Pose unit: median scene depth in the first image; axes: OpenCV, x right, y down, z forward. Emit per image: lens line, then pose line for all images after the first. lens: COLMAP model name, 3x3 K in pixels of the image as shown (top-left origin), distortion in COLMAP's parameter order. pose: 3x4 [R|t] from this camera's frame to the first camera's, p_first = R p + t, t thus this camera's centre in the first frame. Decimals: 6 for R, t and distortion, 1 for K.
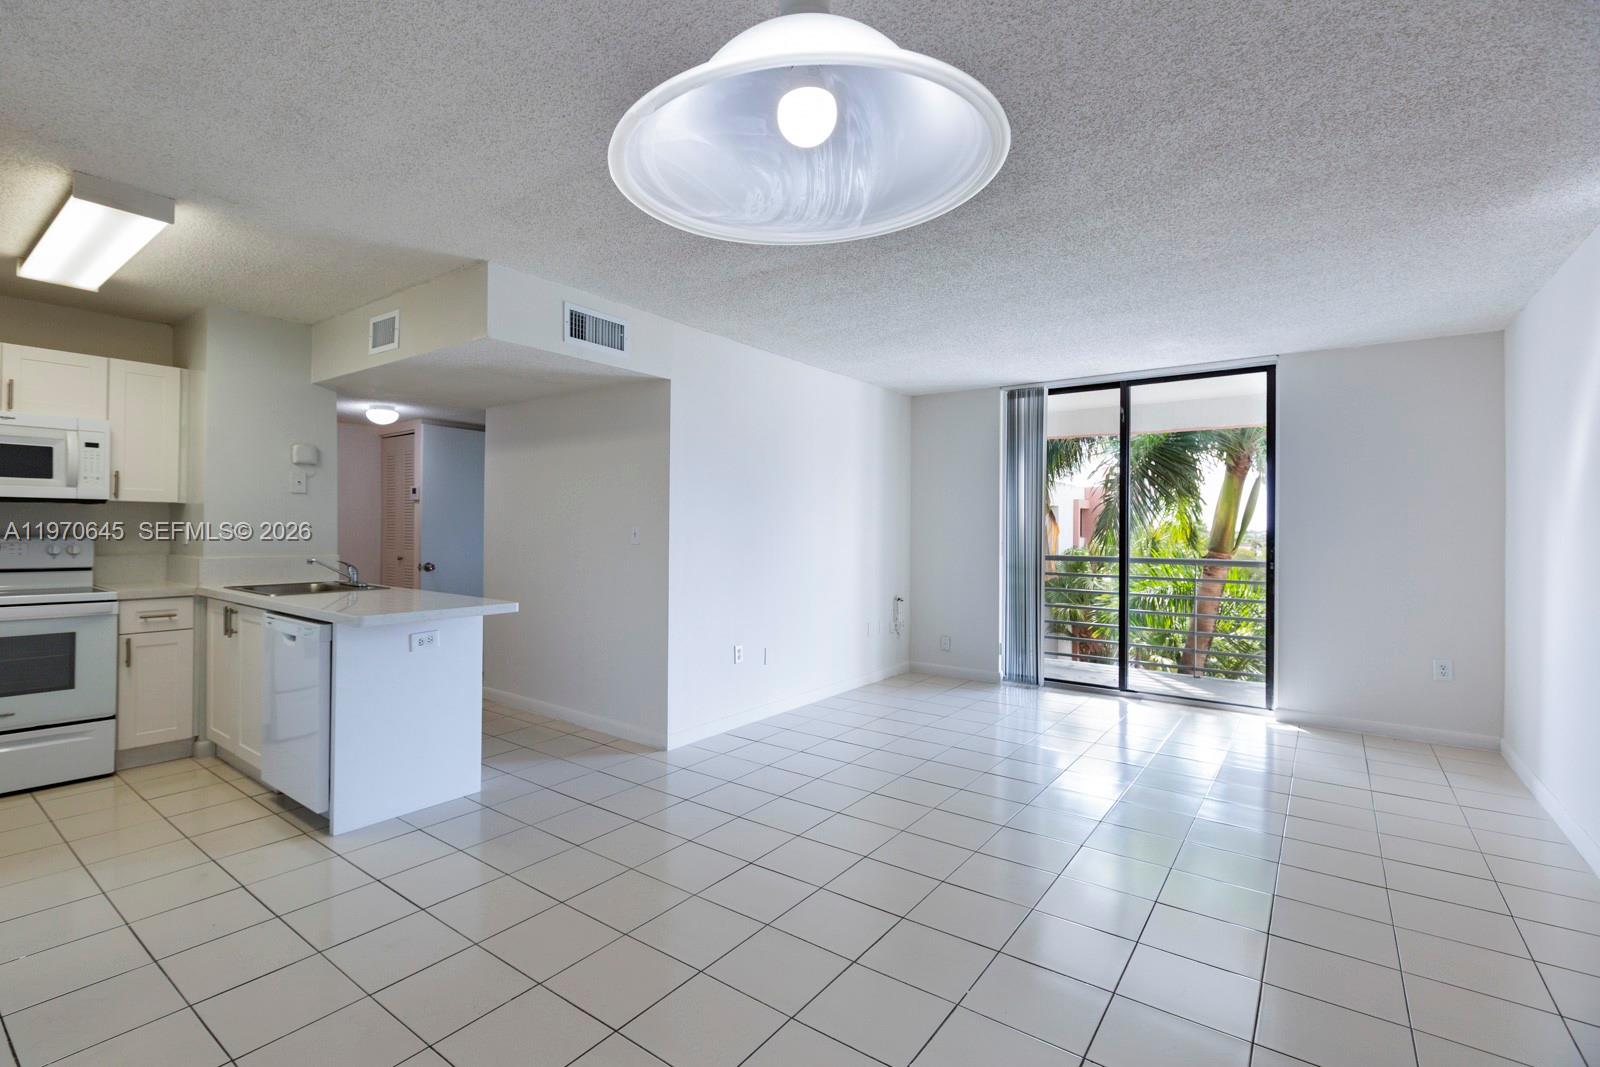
lens RADIAL K [[868.4, 0, 790.5], [0, 868.4, 517.7], [0, 0, 1]] dist [-0.011228, -0.001659]
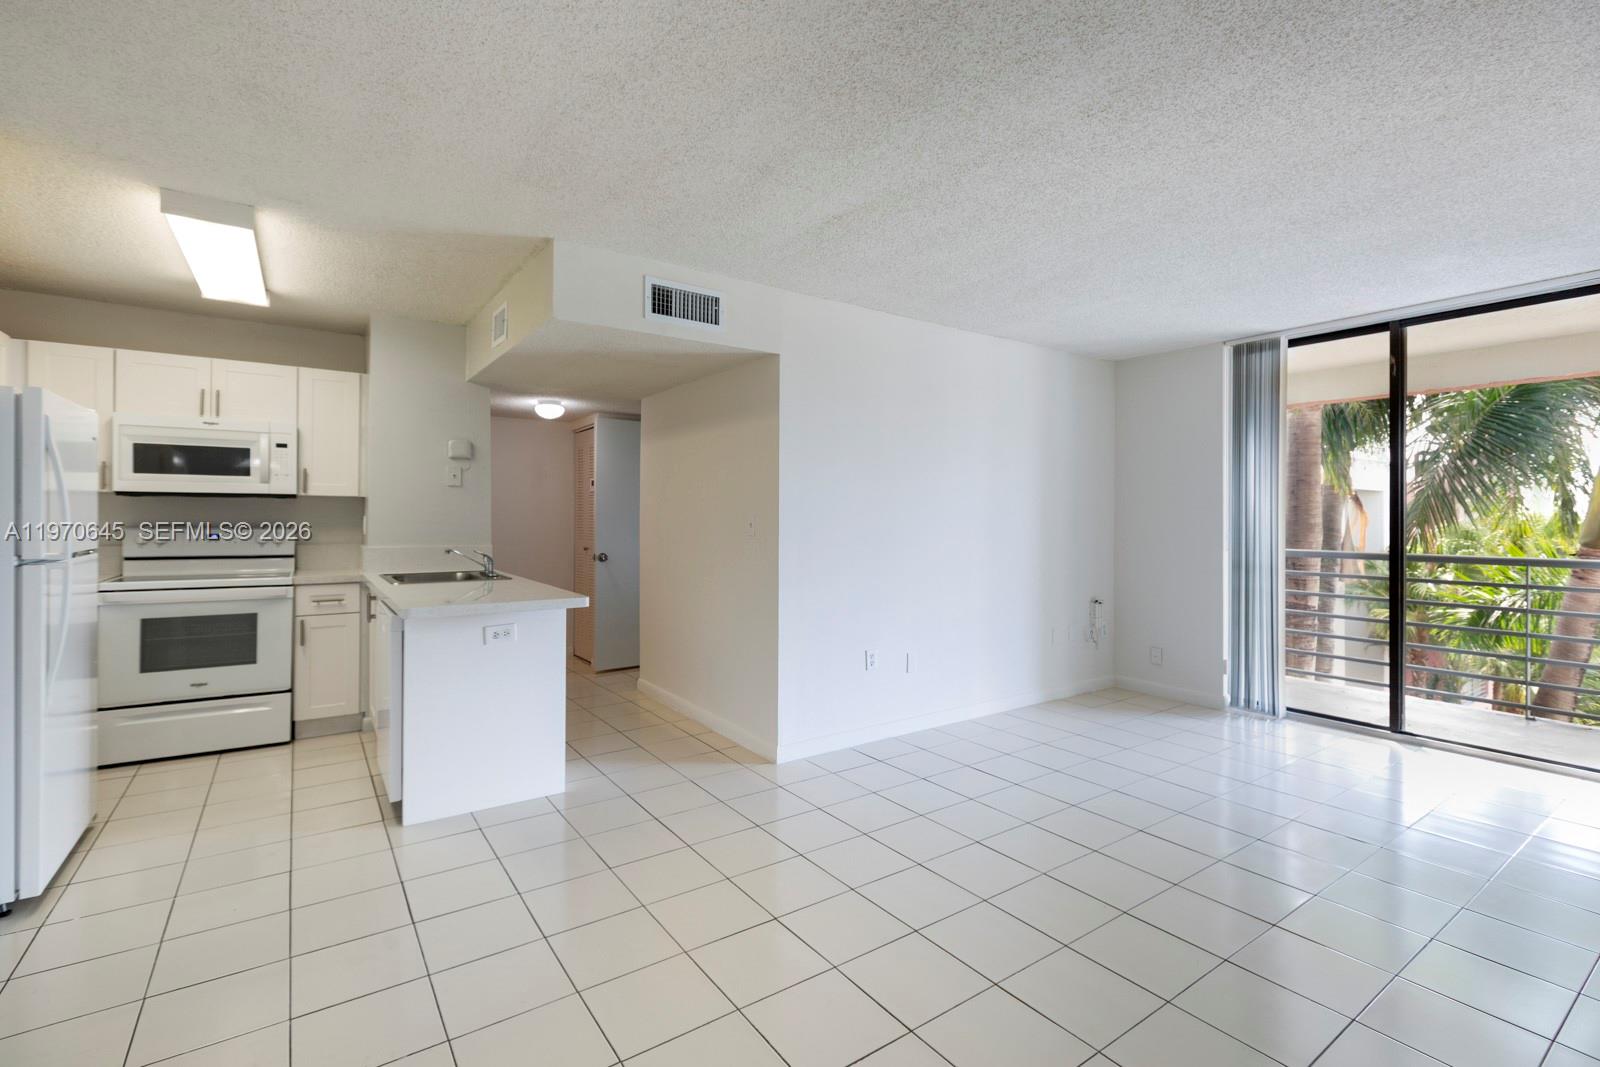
lens RADIAL K [[868.4, 0, 779.8], [0, 868.4, 511.8], [0, 0, 1]] dist [-0.011228, -0.001659]
pose [[0.944515, -0.005702, -0.328420, 0.159614], [0.006771, 0.999975, 0.002111, 0.003444], [0.328399, -0.004217, 0.944530, 0.146193]]
